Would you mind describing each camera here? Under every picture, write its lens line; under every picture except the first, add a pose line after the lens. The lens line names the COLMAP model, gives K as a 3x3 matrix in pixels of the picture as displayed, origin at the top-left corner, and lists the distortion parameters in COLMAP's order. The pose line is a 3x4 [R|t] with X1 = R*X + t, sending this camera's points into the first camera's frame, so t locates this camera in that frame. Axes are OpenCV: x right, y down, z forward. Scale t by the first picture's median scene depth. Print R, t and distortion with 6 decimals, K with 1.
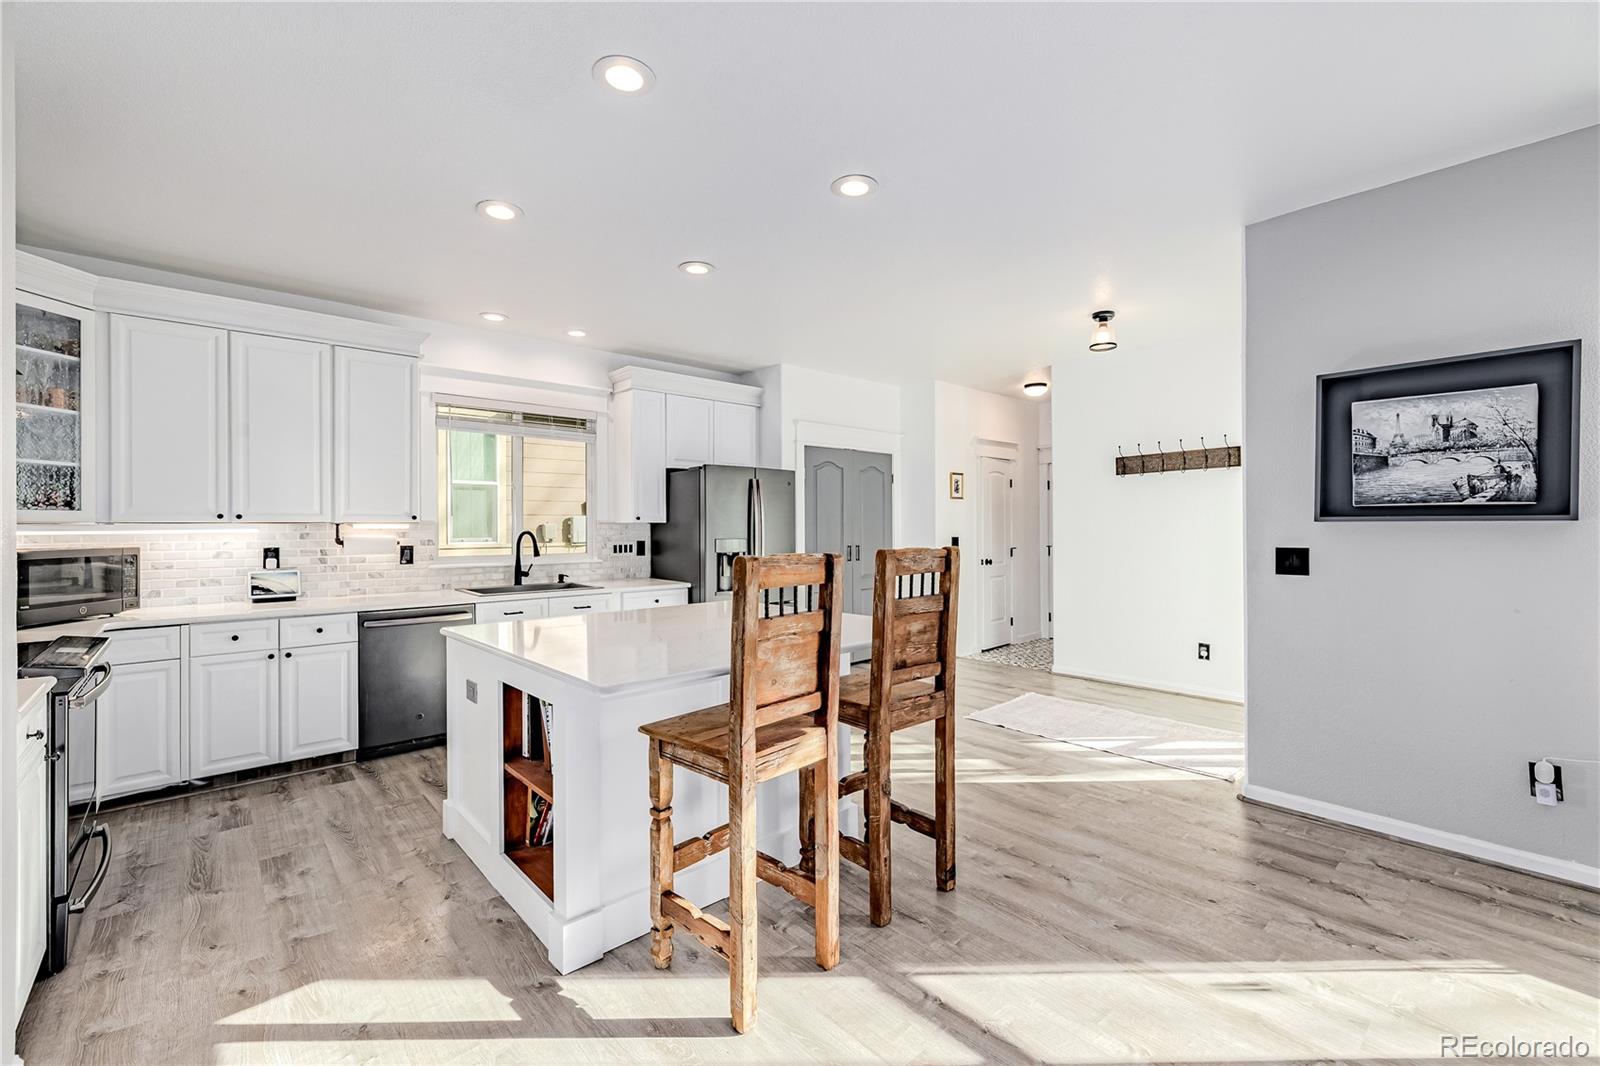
lens RADIAL K [[682.5, 0, 799.6], [0, 682.5, 524.8], [0, 0, 1]] dist [0.003247, 0.001025]
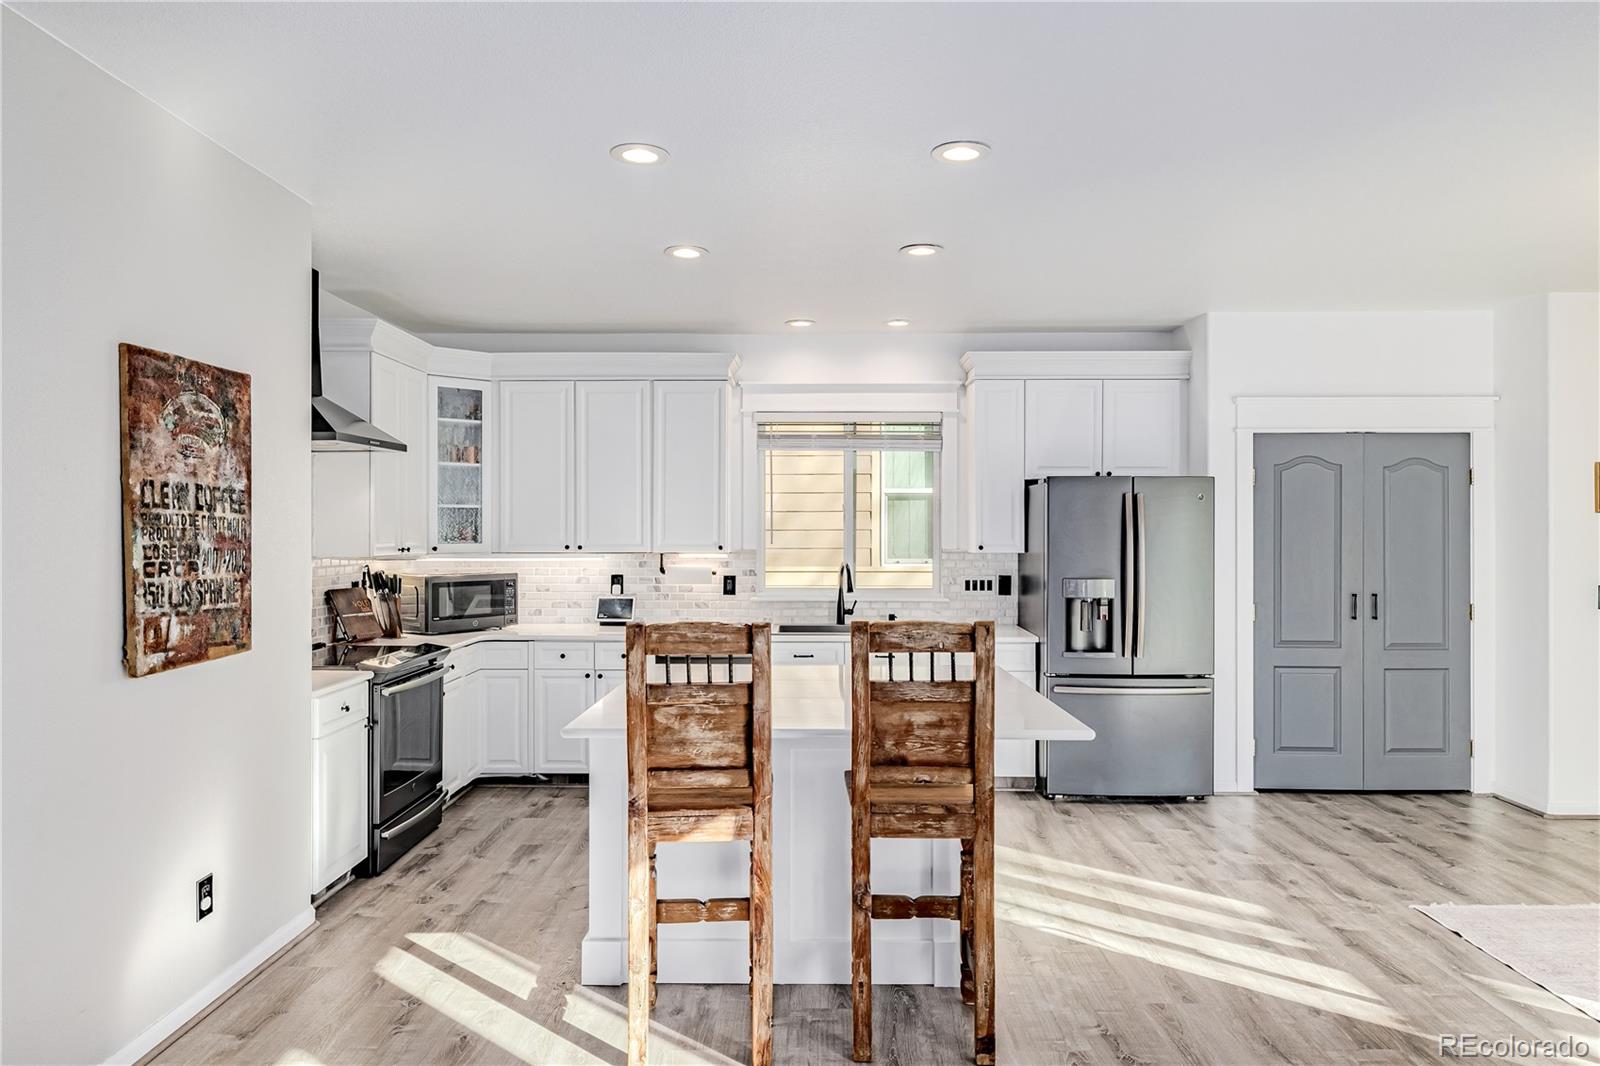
lens RADIAL K [[1032.6, 0, 800.0], [0, 1032.6, 532.9], [0, 0, 1]] dist [0.003637, 0.001024]
pose [[0.738331, 0.008523, -0.674385, 0.529204], [-0.003425, 0.999955, 0.008887, -0.047267], [0.674430, -0.004252, 0.738327, 0.001788]]
